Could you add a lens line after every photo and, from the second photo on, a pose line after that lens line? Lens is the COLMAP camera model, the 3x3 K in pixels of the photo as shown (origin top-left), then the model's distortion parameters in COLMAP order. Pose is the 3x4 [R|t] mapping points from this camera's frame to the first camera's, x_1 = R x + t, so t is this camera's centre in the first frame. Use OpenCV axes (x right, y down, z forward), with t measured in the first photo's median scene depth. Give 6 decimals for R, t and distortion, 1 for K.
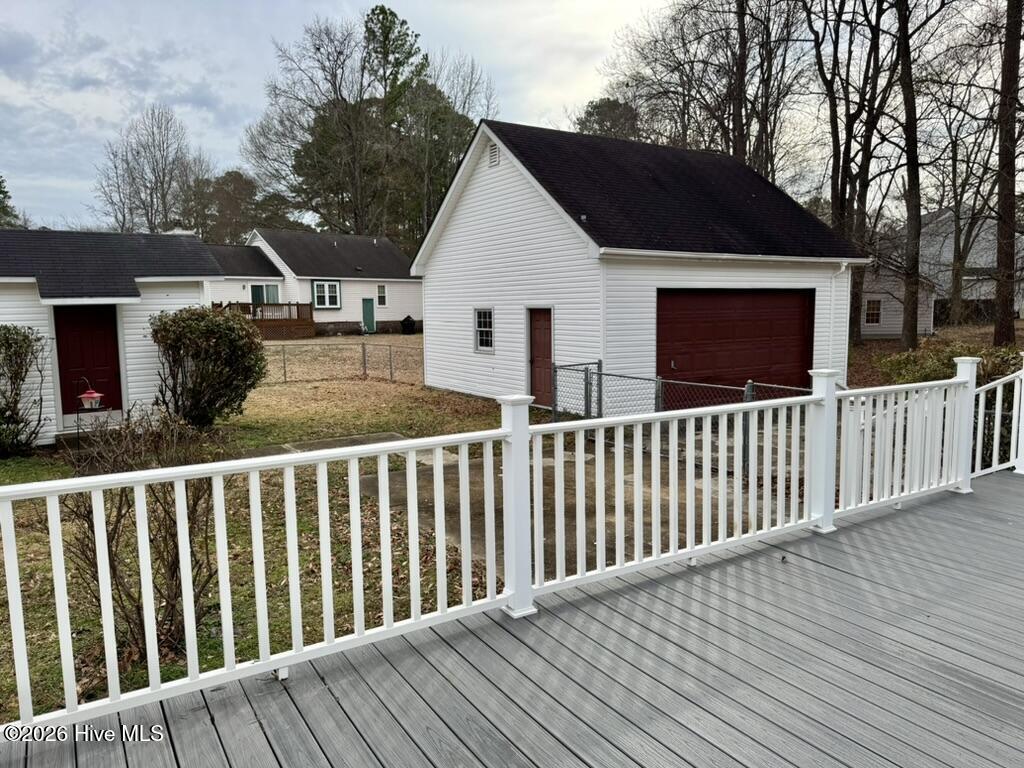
lens RADIAL K [[722.2, 0, 510.5], [0, 722.2, 382.4], [0, 0, 1]] dist [0.073965, -0.093017]
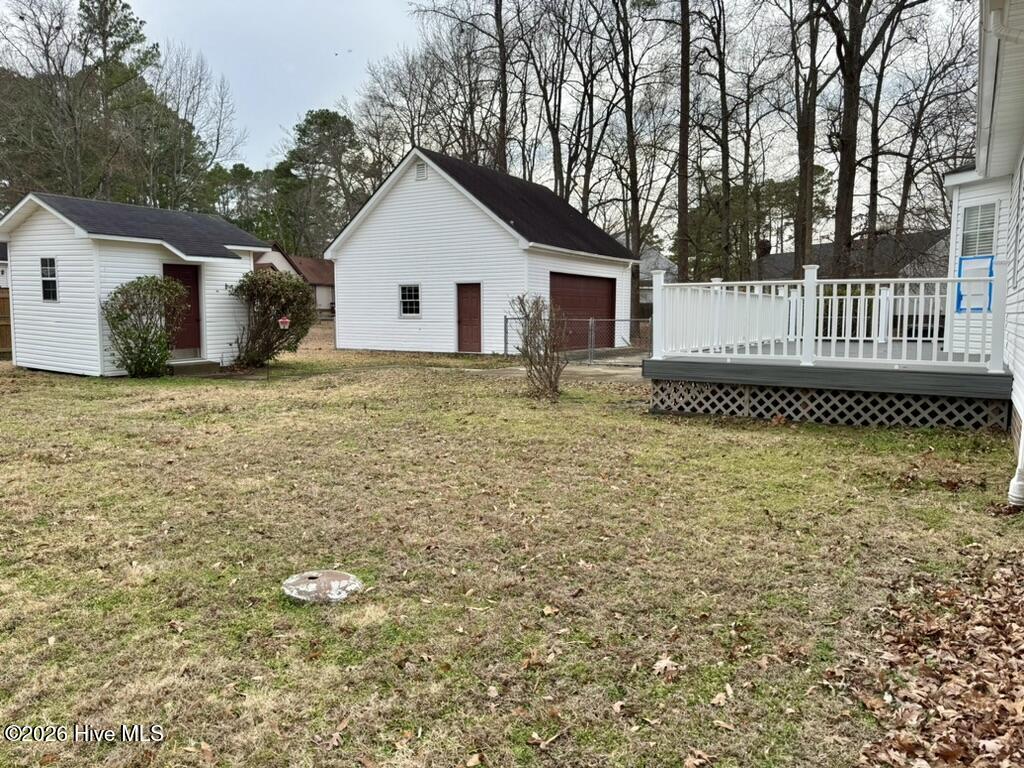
lens RADIAL K [[722.2, 0, 509.7], [0, 722.2, 384.3], [0, 0, 1]] dist [0.073965, -0.093017]
pose [[0.905150, -0.029284, 0.424083, -0.453697], [0.033794, 0.999424, -0.003117, 0.095763], [-0.423747, 0.017153, 0.905618, -0.301643]]
